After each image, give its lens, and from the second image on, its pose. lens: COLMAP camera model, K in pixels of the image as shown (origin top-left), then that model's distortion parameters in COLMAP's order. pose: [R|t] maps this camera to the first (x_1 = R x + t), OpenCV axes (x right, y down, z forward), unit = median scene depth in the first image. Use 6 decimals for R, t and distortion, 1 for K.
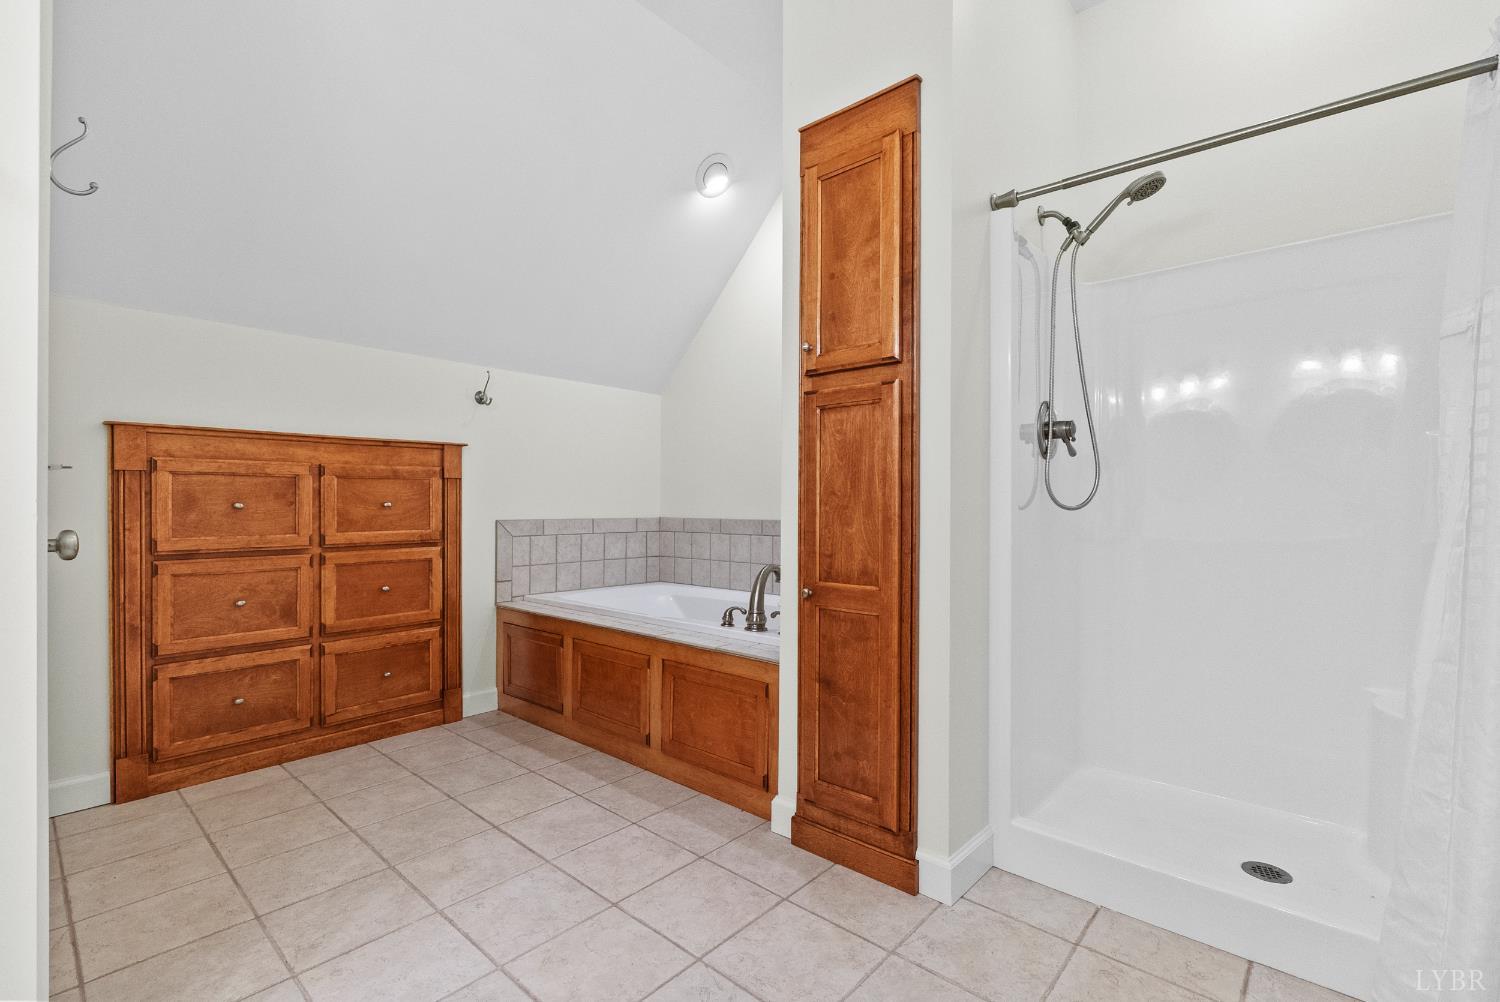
lens RADIAL K [[667.2, 0, 756.1], [0, 667.2, 502.9], [0, 0, 1]] dist [-0.003269, -0.000356]
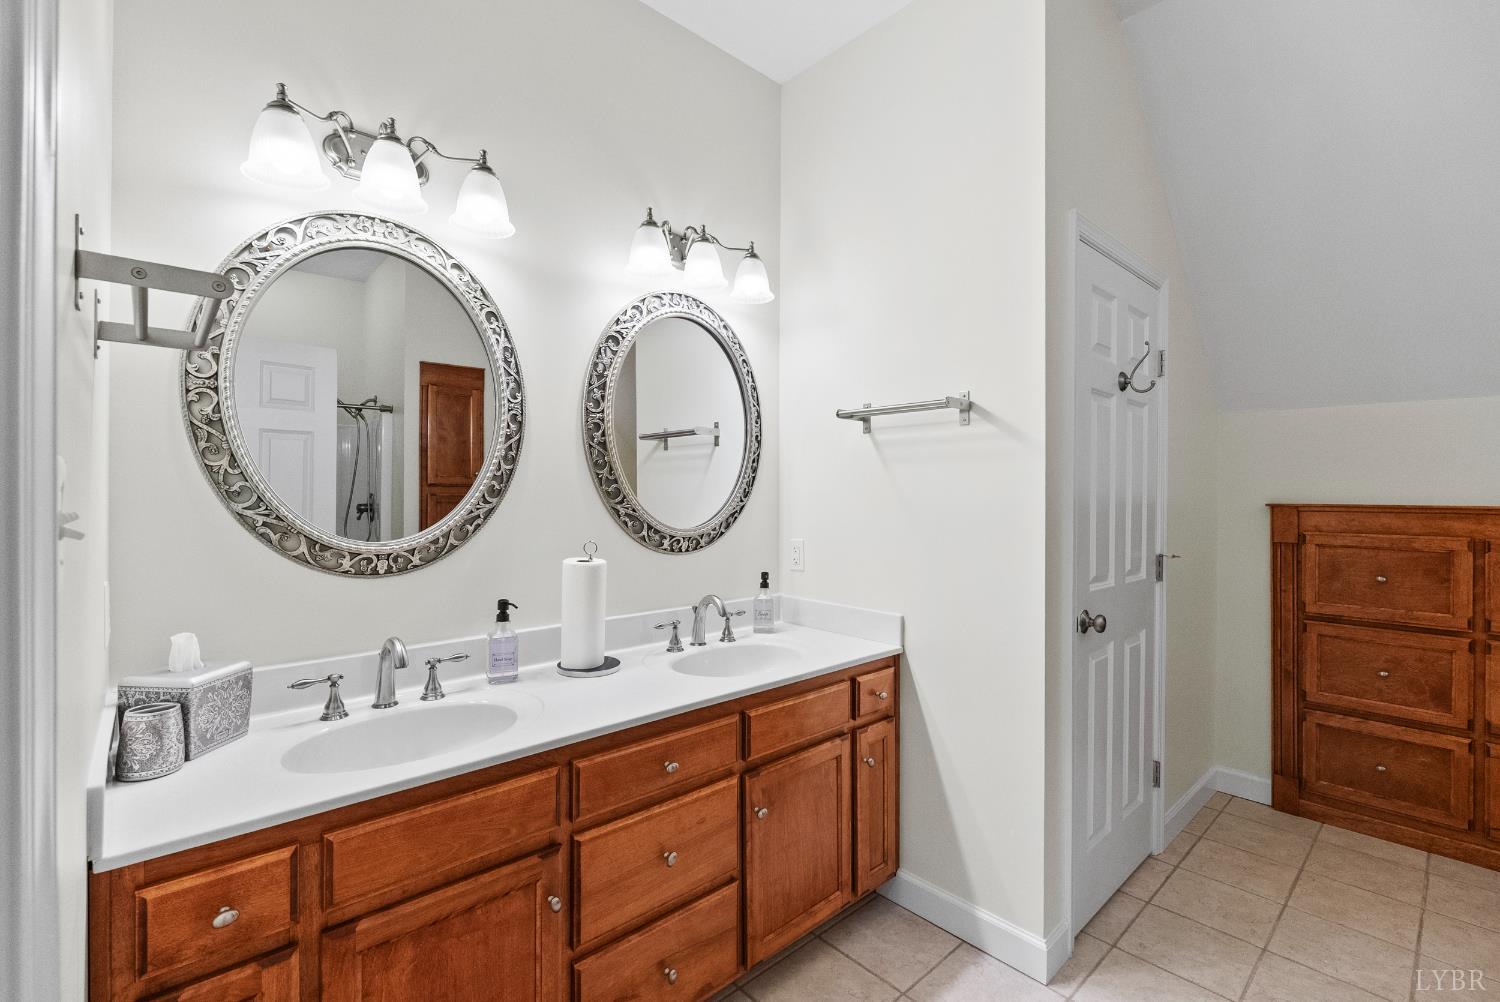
lens RADIAL K [[667.2, 0, 754.4], [0, 667.2, 497.9], [0, 0, 1]] dist [-0.003269, -0.000356]
pose [[-0.103177, 0.006321, -0.994643, 0.349974], [-0.004091, 0.999969, 0.006779, -0.126077], [0.994655, 0.004769, -0.103148, 0.143456]]
